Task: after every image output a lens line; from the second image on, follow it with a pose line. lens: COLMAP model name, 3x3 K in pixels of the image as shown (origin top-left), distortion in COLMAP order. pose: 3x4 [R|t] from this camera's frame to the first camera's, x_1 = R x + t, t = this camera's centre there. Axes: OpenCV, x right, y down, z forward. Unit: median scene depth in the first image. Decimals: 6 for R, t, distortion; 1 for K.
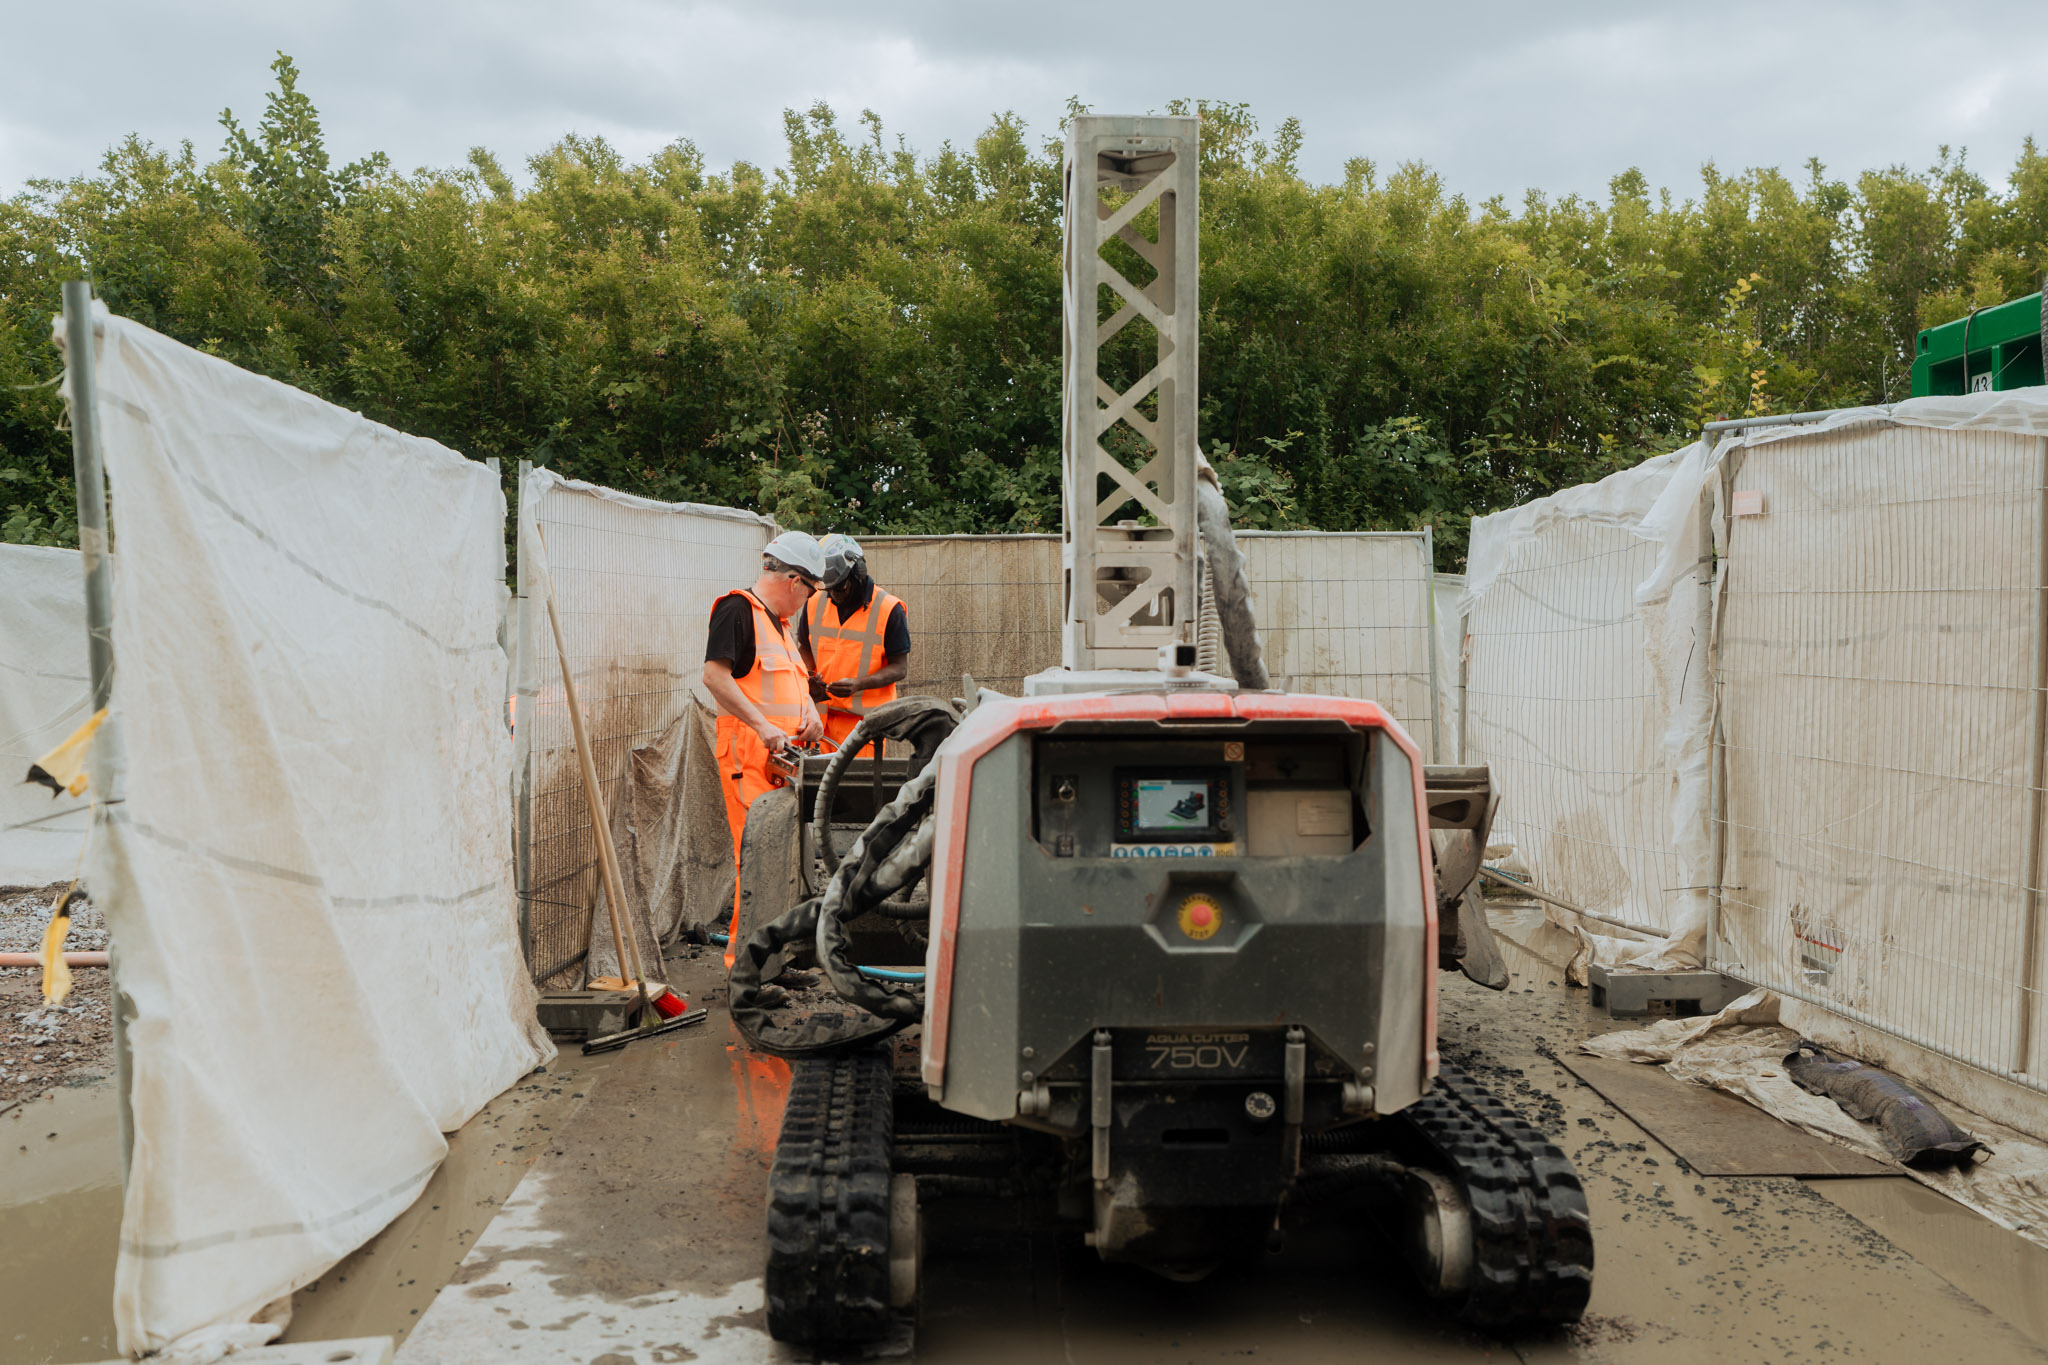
lens RADIAL K [[1887.7, 0, 1057.2], [0, 1887.7, 639.1], [0, 0, 1]] dist [-0.019388, 0.000000]
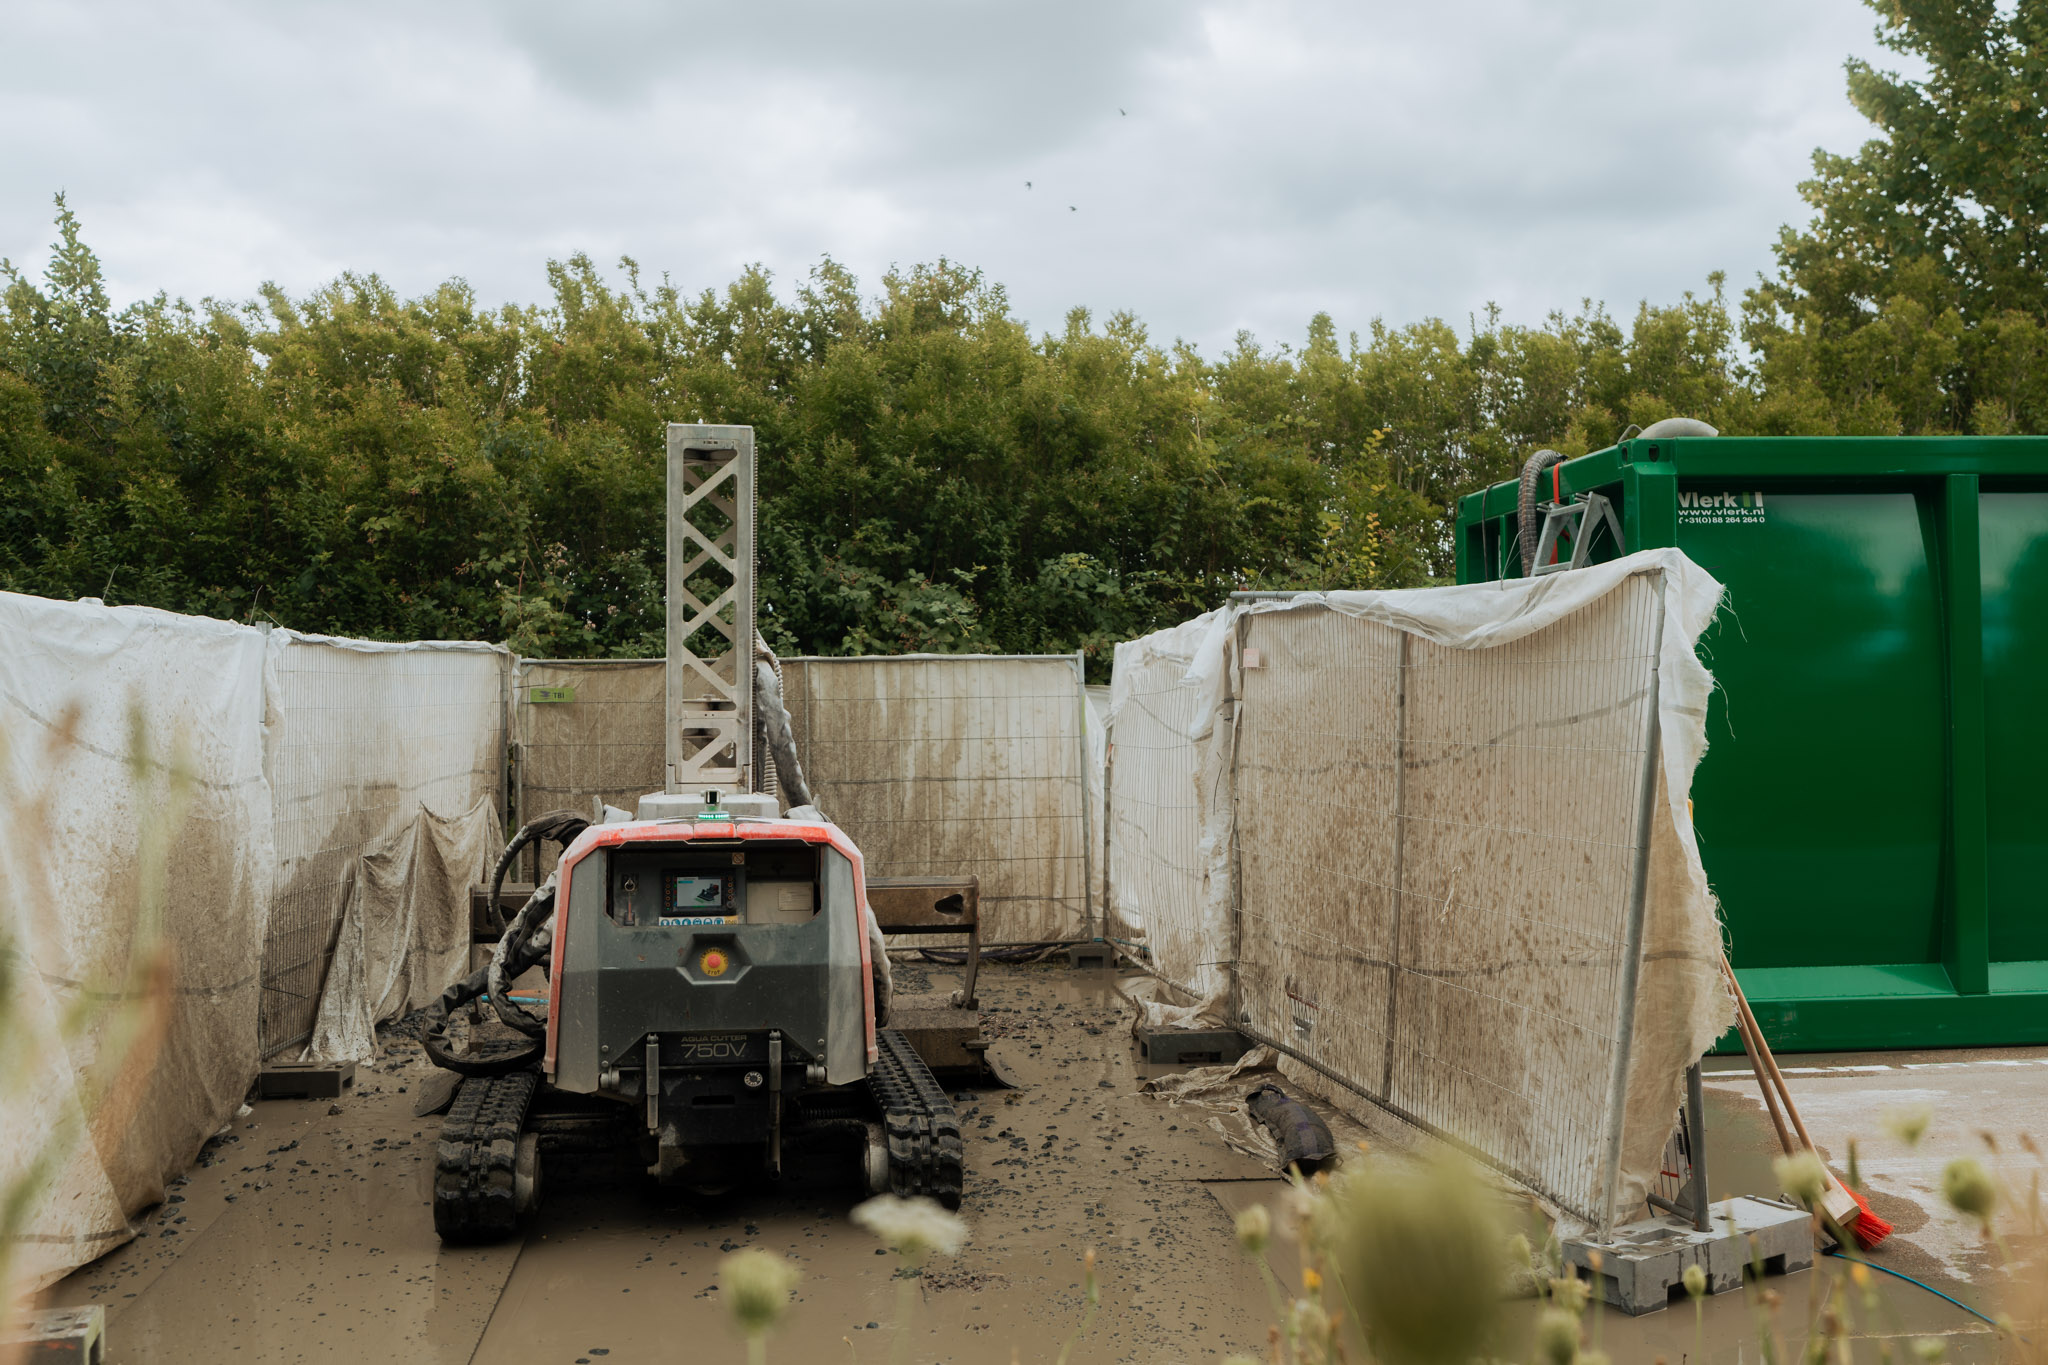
lens RADIAL K [[1887.7, 0, 1086.6], [0, 1887.7, 625.1], [0, 0, 1]] dist [-0.019388, 0.000000]
pose [[0.992176, 0.002247, 0.124827, 0.087773], [0.004037, 0.998738, -0.050060, -0.027124], [-0.124782, 0.050172, 0.990915, -0.302409]]
